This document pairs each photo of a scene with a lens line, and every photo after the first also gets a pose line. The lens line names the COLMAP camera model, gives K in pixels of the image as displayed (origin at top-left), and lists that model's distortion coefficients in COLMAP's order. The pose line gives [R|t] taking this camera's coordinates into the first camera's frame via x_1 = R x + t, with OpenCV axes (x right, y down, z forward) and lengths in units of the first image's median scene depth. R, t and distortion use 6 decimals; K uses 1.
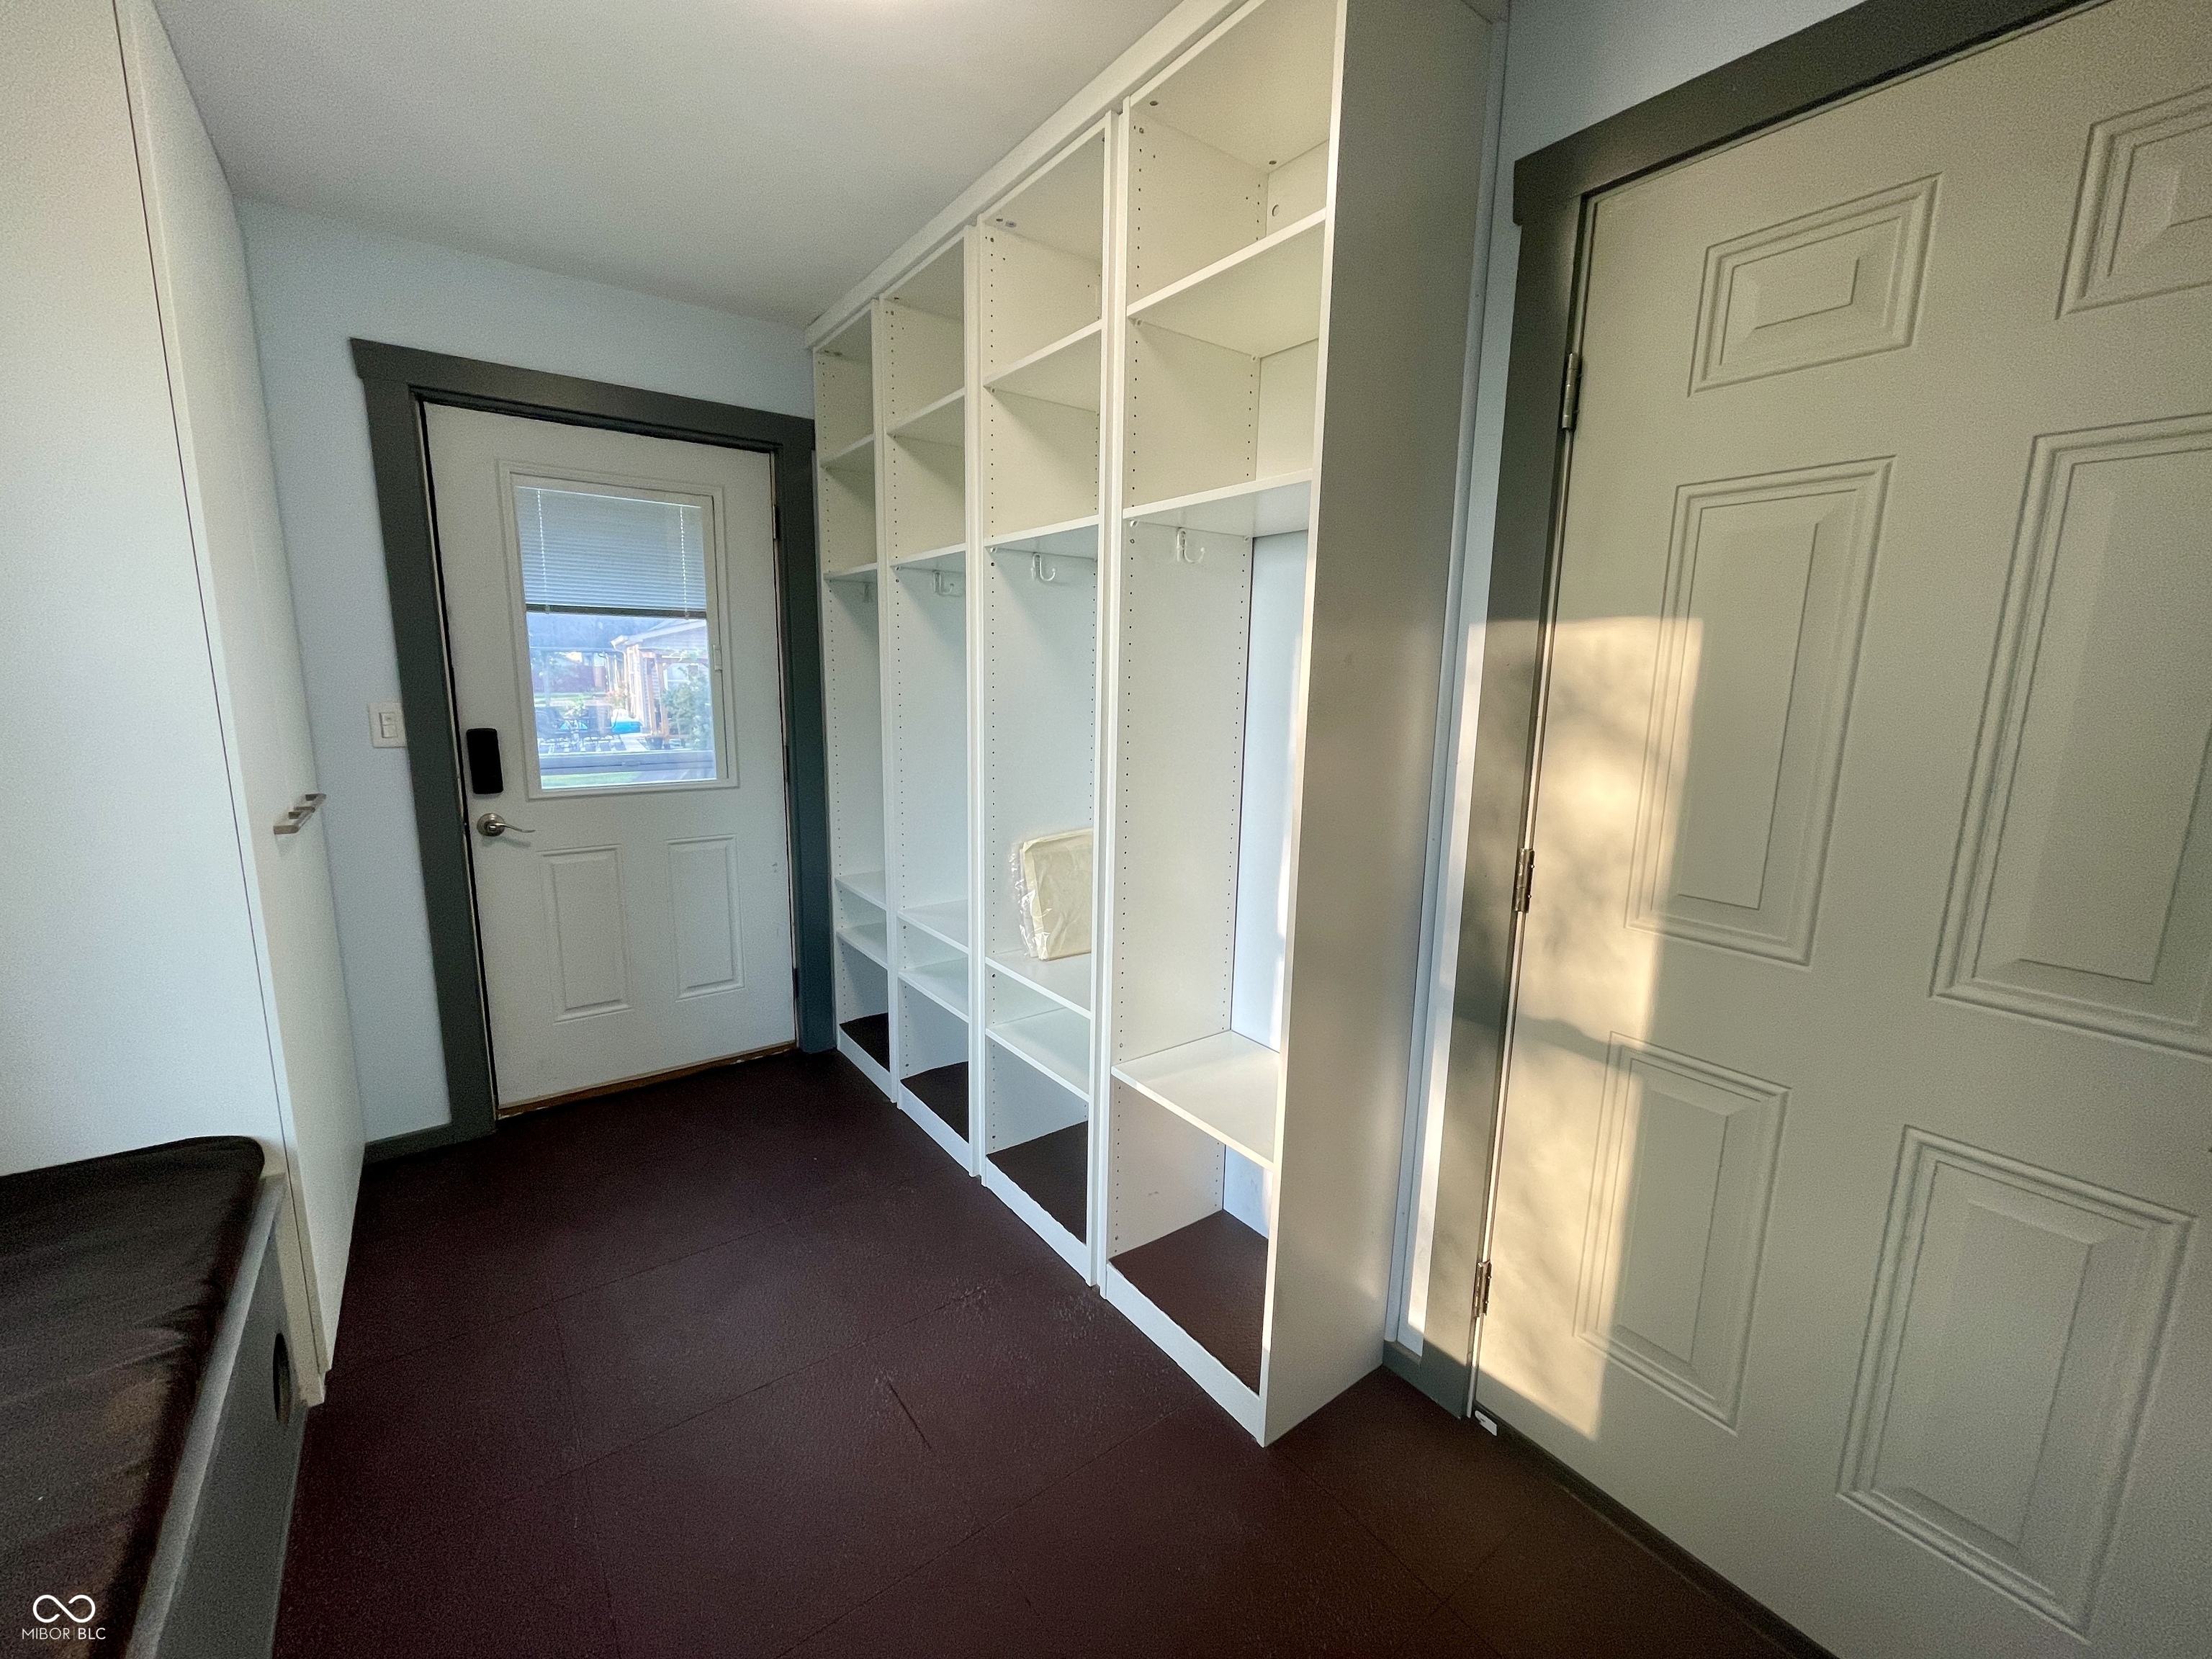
lens RADIAL K [[903.0, 0, 1109.4], [0, 903.0, 833.5], [0, 0, 1]] dist [-0.003067, 0.001131]
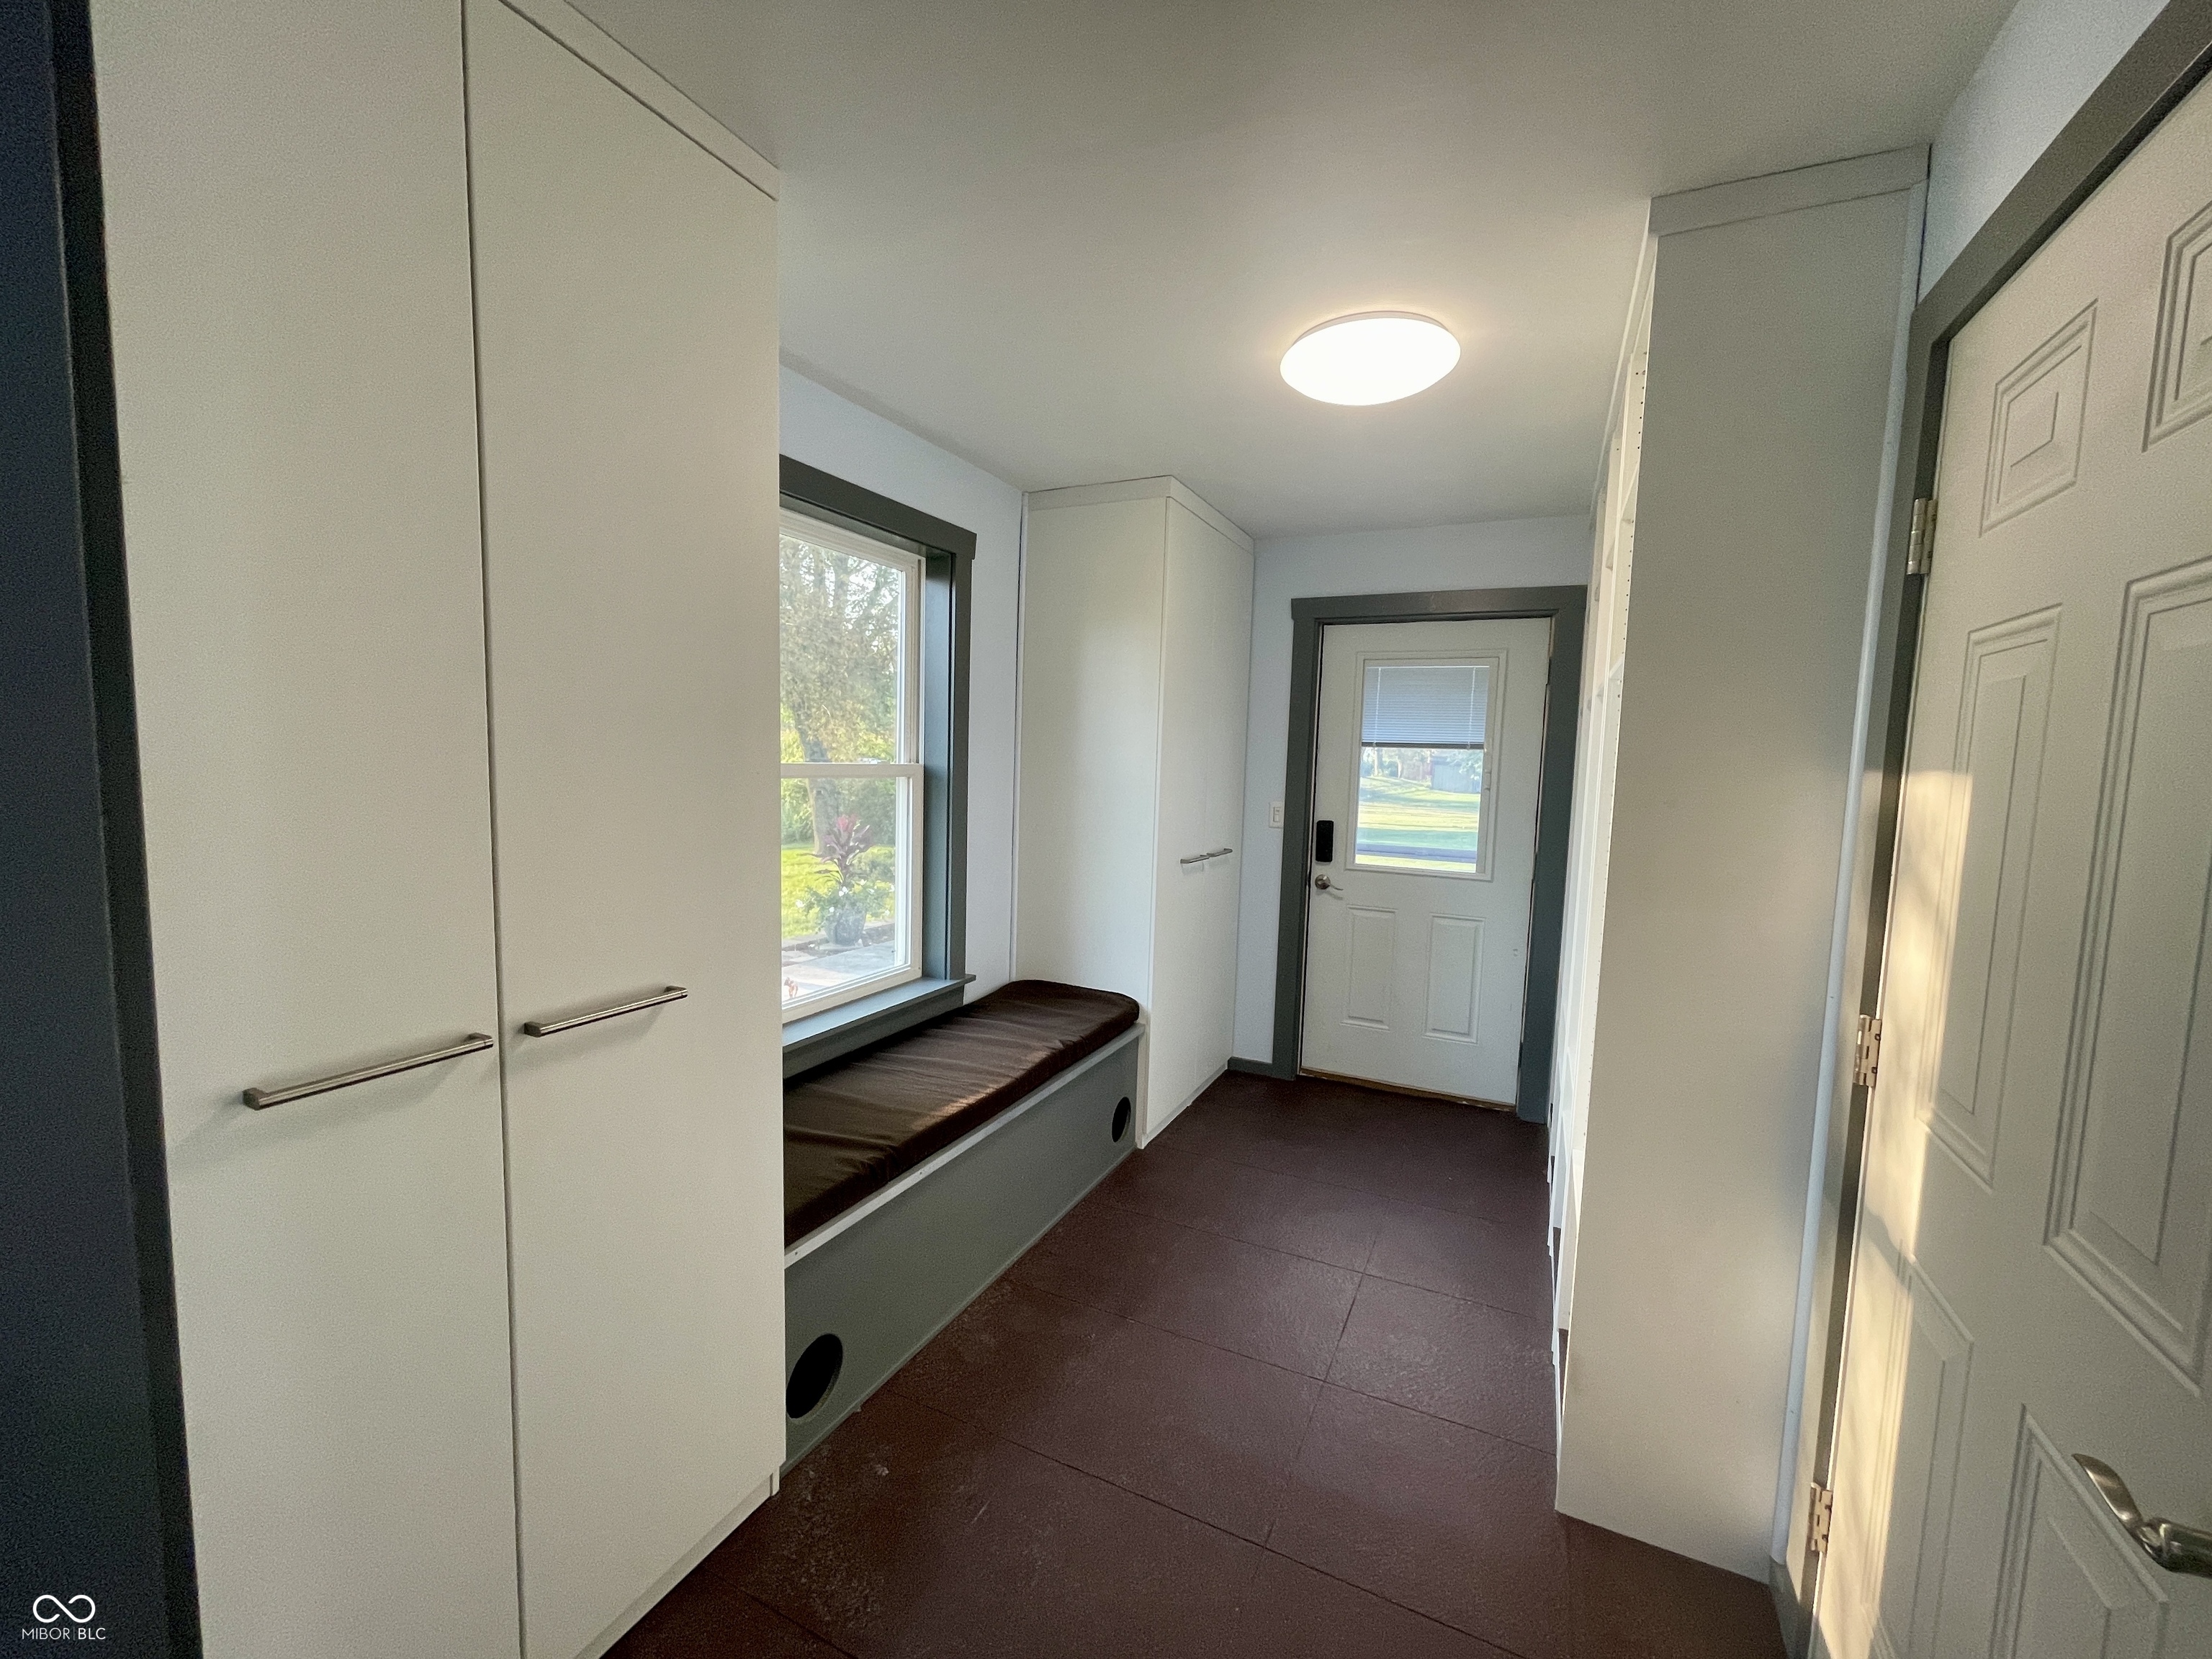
lens RADIAL K [[903.0, 0, 1093.1], [0, 903.0, 828.2], [0, 0, 1]] dist [-0.003067, 0.001131]
pose [[0.458278, 0.071241, -0.885949, 0.506977], [-0.179196, 0.983720, -0.013590, -0.008627], [0.870557, 0.164986, 0.463584, -0.080655]]
